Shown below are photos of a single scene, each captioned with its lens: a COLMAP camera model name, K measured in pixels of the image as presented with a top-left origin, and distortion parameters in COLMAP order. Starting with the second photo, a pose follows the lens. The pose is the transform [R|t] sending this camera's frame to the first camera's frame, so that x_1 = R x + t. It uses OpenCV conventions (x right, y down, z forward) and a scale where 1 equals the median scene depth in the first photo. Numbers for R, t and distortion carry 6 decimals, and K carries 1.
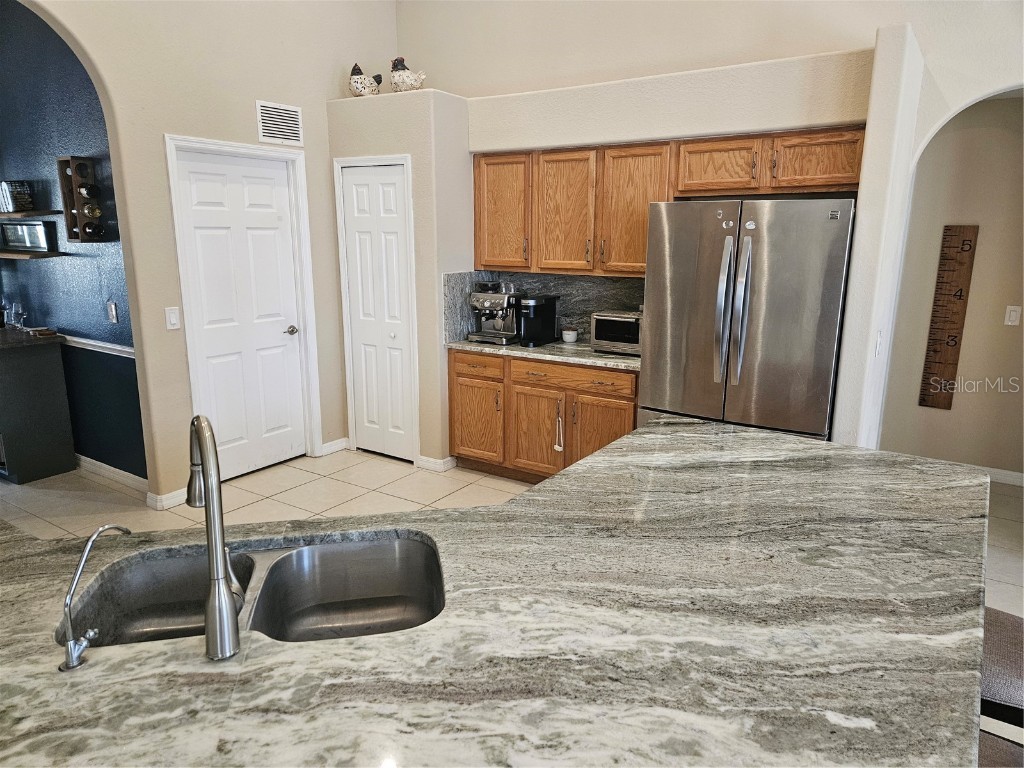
lens RADIAL K [[679.0, 0, 516.3], [0, 679.0, 377.8], [0, 0, 1]] dist [0.094027, -0.082511]
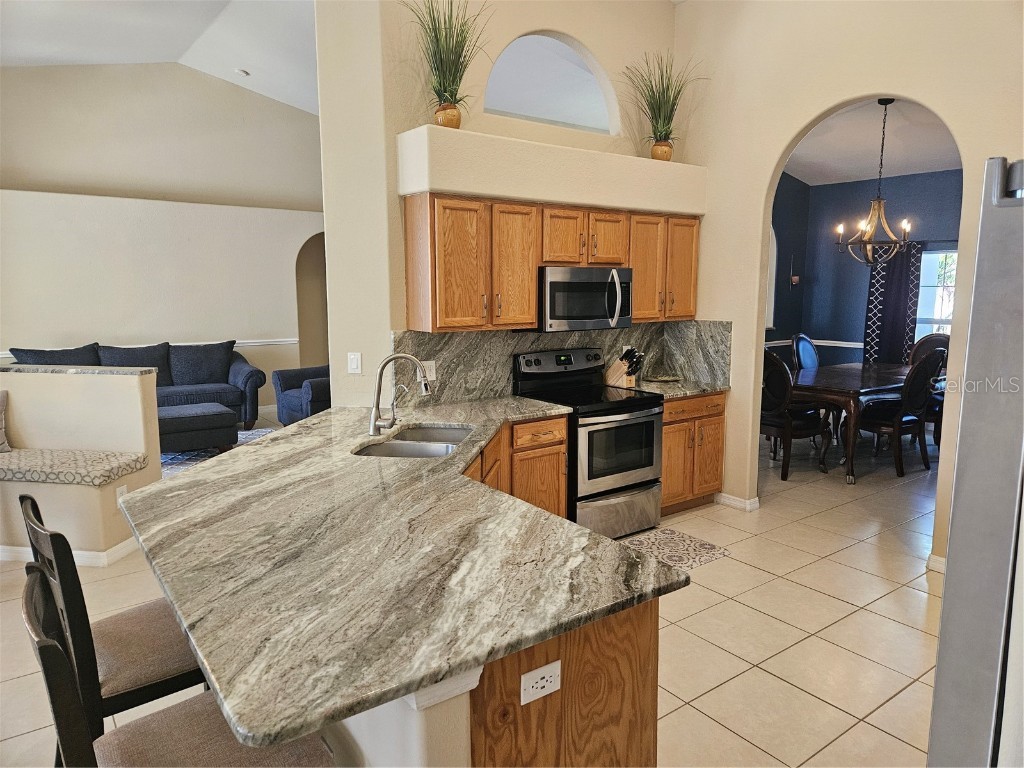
lens RADIAL K [[679.0, 0, 516.3], [0, 679.0, 377.8], [0, 0, 1]] dist [0.094027, -0.082511]
pose [[-0.337258, 0.123853, -0.933230, 1.326793], [-0.202689, 0.958506, 0.200457, -0.336426], [0.919334, 0.256761, -0.298160, 1.590341]]
